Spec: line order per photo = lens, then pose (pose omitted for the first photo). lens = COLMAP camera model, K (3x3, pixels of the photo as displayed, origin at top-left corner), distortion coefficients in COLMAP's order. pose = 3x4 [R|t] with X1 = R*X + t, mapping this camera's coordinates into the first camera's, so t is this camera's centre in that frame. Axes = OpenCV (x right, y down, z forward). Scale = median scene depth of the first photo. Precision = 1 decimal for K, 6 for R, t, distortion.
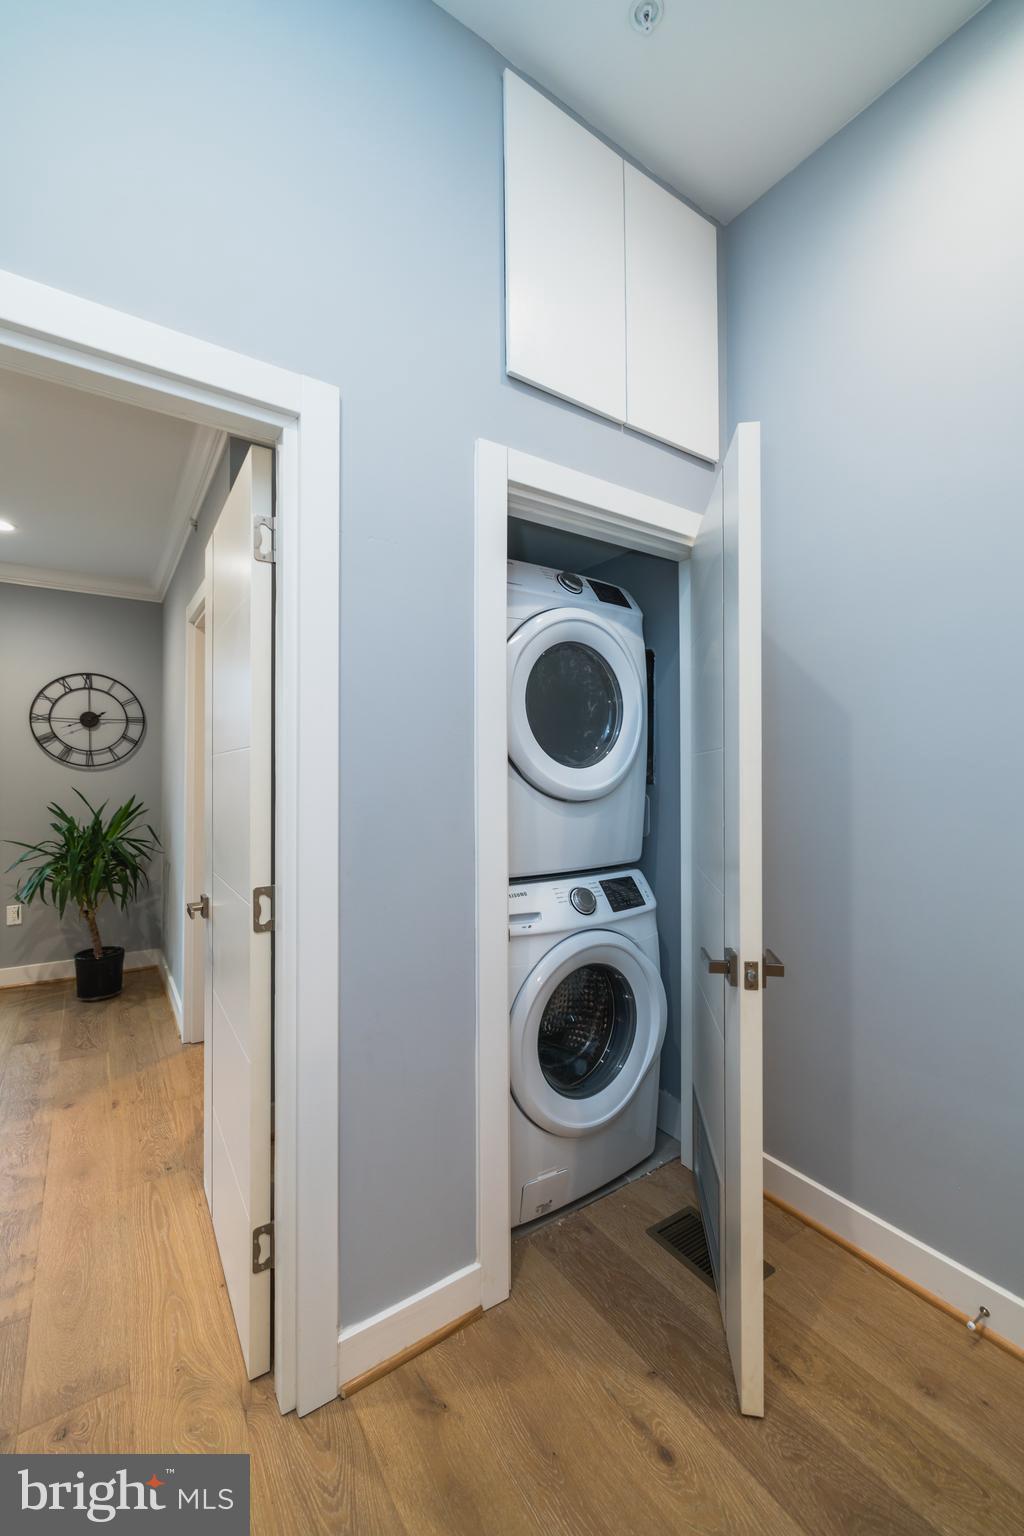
lens RADIAL K [[622.2, 0, 516.5], [0, 622.2, 769.5], [0, 0, 1]] dist [-0.002159, 0.000031]
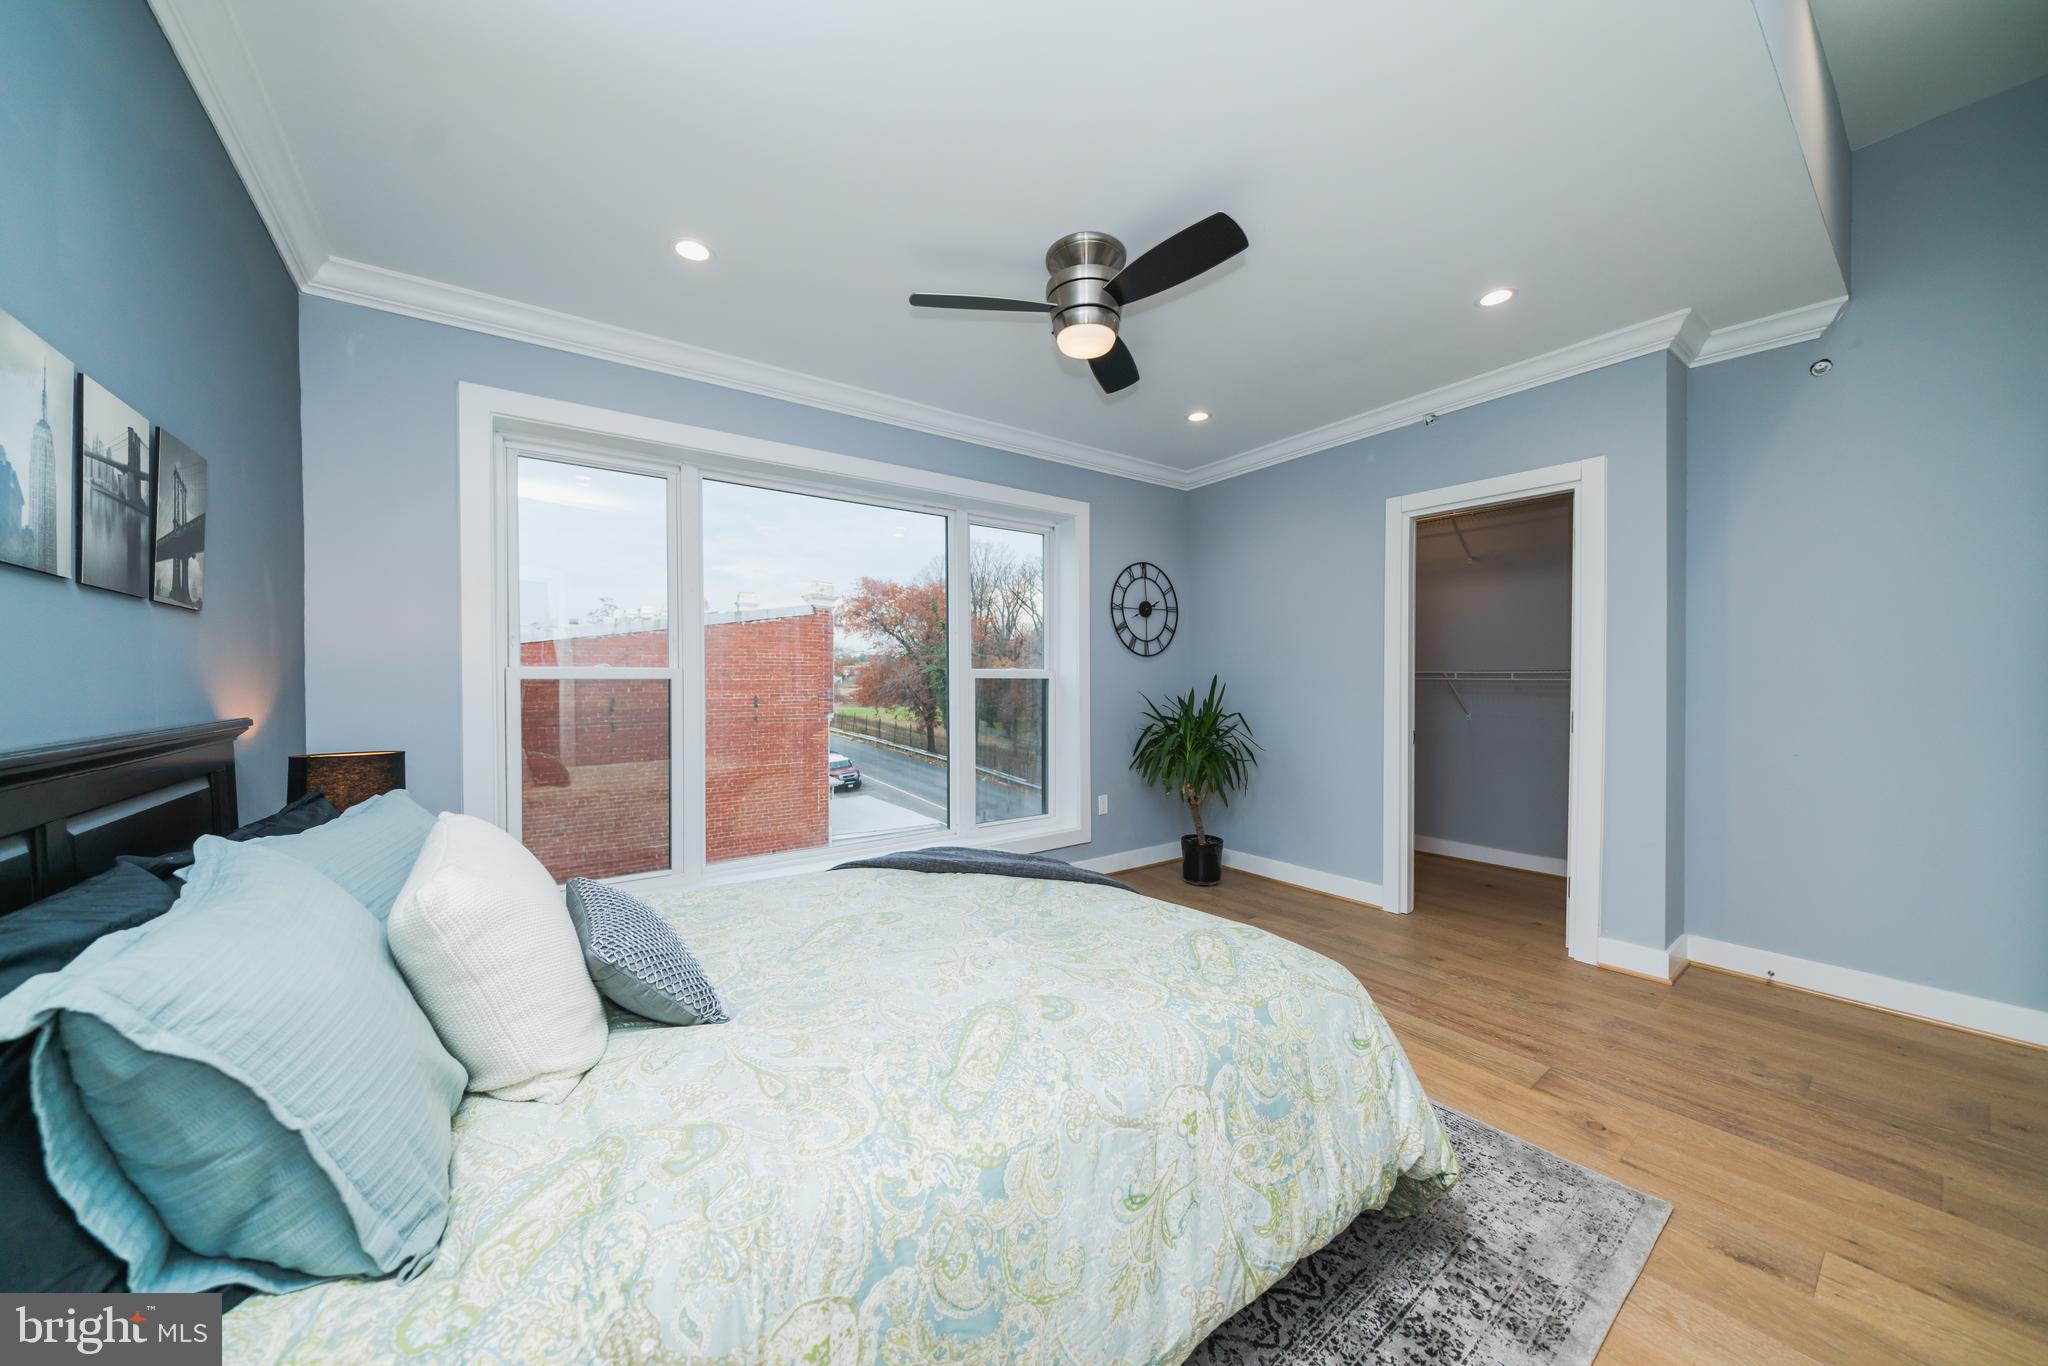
lens RADIAL K [[711.3, 0, 1034.2], [0, 711.3, 686.8], [0, 0, 1]] dist [-0.007761, 0.000365]
pose [[0.999168, -0.007489, 0.040085, -0.939626], [0.006799, 0.999827, 0.017307, 0.025166], [-0.040208, -0.017020, 0.999046, -0.145518]]
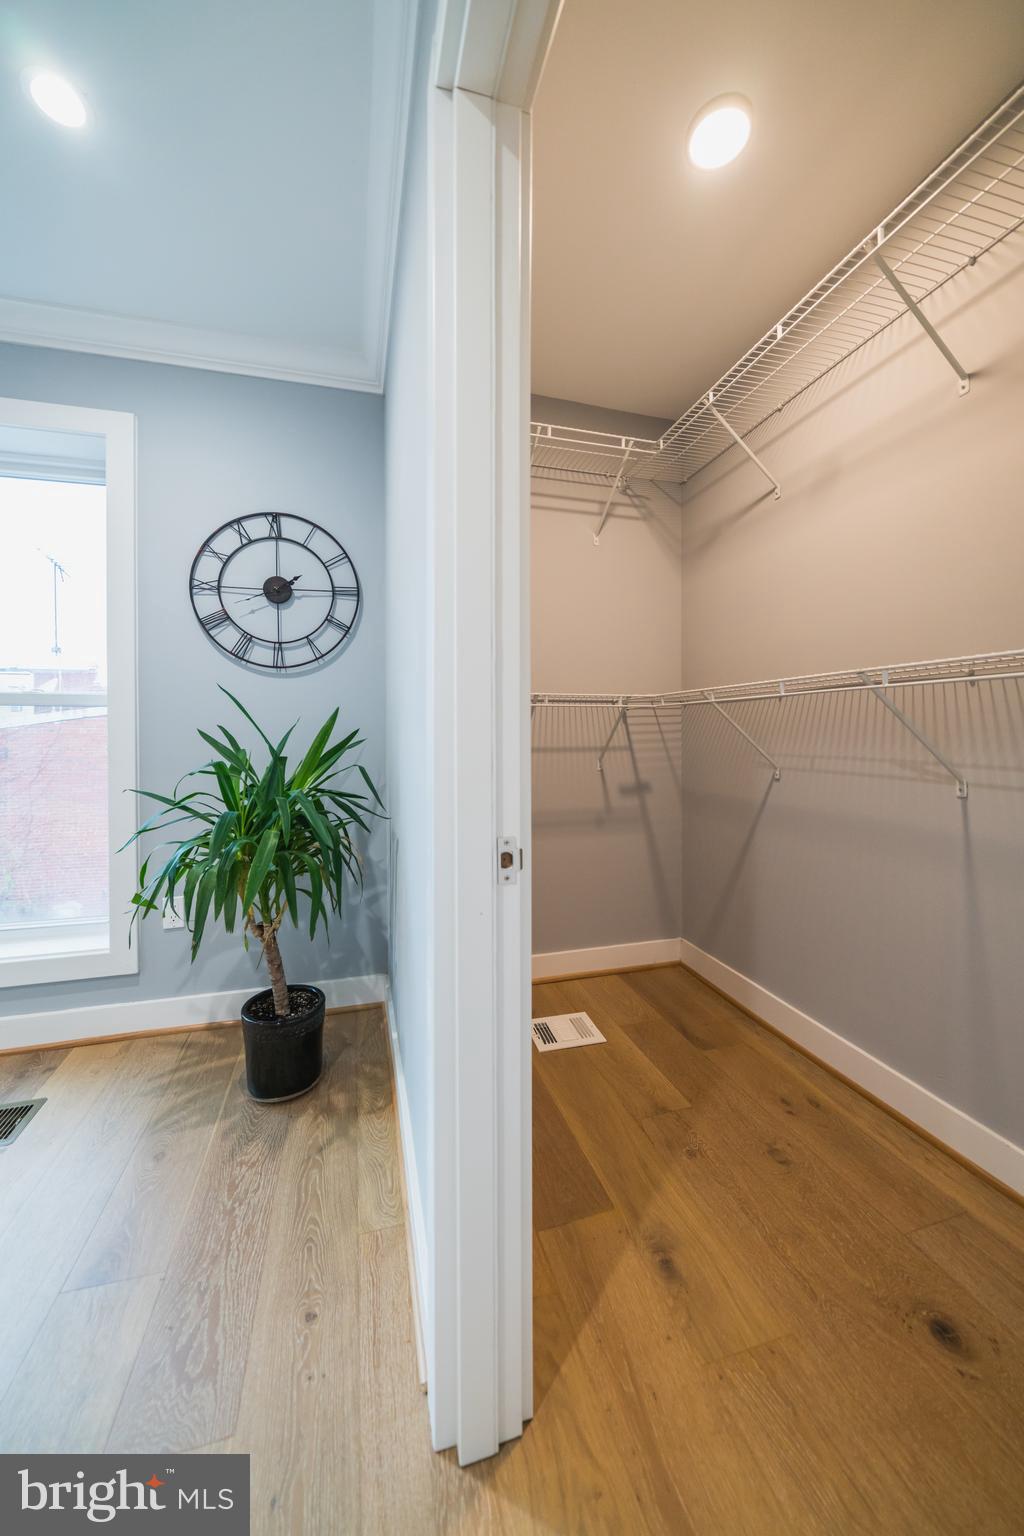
lens RADIAL K [[533.4, 0, 490.8], [0, 533.4, 739.2], [0, 0, 1]] dist [-0.007761, 0.000365]
pose [[0.938516, -0.006837, -0.345169, -0.328401], [0.010964, 0.999890, 0.010005, 0.061912], [0.345063, -0.013174, 0.938487, 0.605389]]
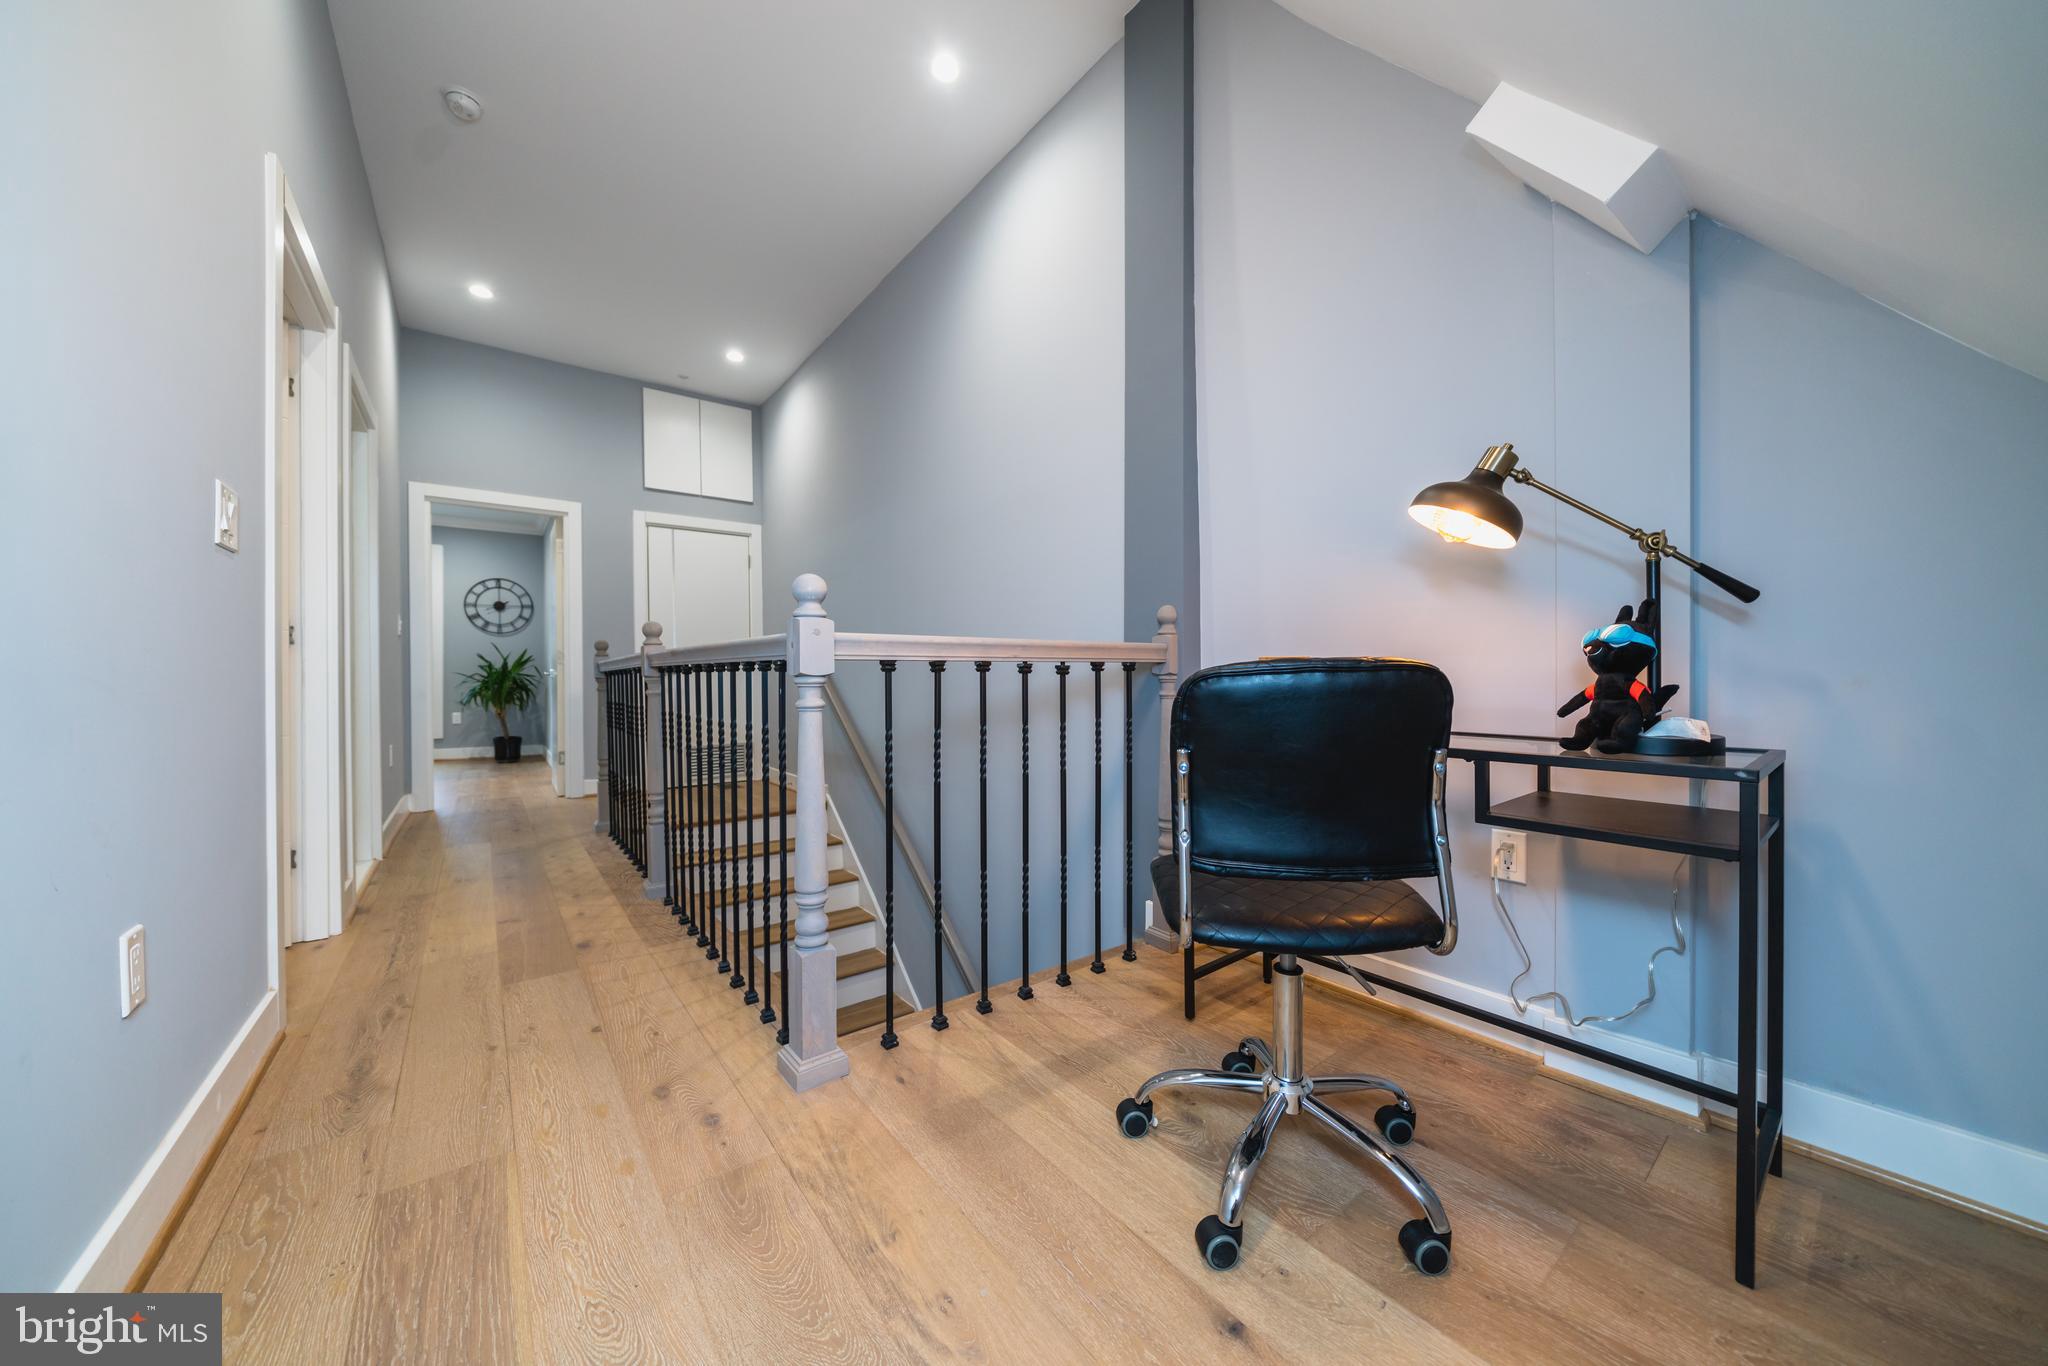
lens RADIAL K [[711.3, 0, 1012.6], [0, 711.3, 685.1], [0, 0, 1]] dist [-0.007761, 0.000365]
pose [[0.999158, -0.004120, 0.040812, 0.650101], [0.003561, 0.999899, 0.013753, 0.117144], [-0.040865, -0.013596, 0.999072, -1.018538]]
